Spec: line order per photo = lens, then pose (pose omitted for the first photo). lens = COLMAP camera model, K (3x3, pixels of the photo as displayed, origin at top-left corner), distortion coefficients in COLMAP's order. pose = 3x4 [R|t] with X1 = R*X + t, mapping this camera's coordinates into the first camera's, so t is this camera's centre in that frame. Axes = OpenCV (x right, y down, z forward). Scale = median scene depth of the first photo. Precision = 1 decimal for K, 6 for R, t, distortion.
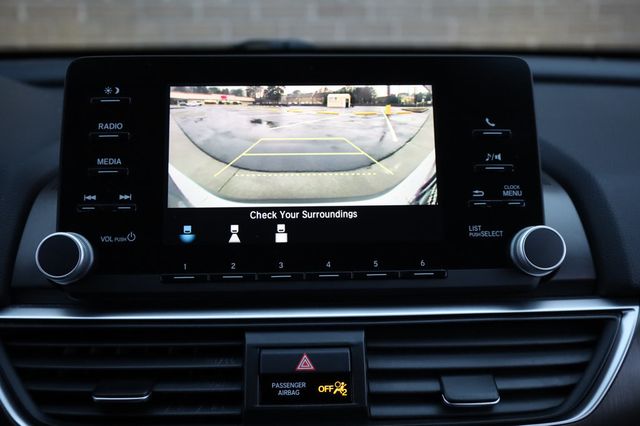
lens RADIAL K [[705.0, 0, 320.0], [0, 705.0, 213.0], [0, 0, 1]] dist [-0.008958, -0.013511]
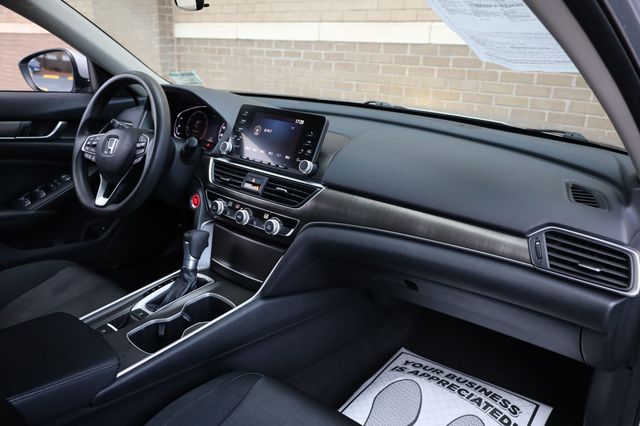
lens RADIAL K [[500.8, 0, 320.0], [0, 500.8, 213.0], [0, 0, 1]] dist [0.000414, -0.000364]
pose [[0.737314, 0.242902, -0.630370, 2.155536], [-0.231406, 0.967481, 0.102136, 0.000315], [0.634680, 0.070565, 0.769547, -1.029494]]
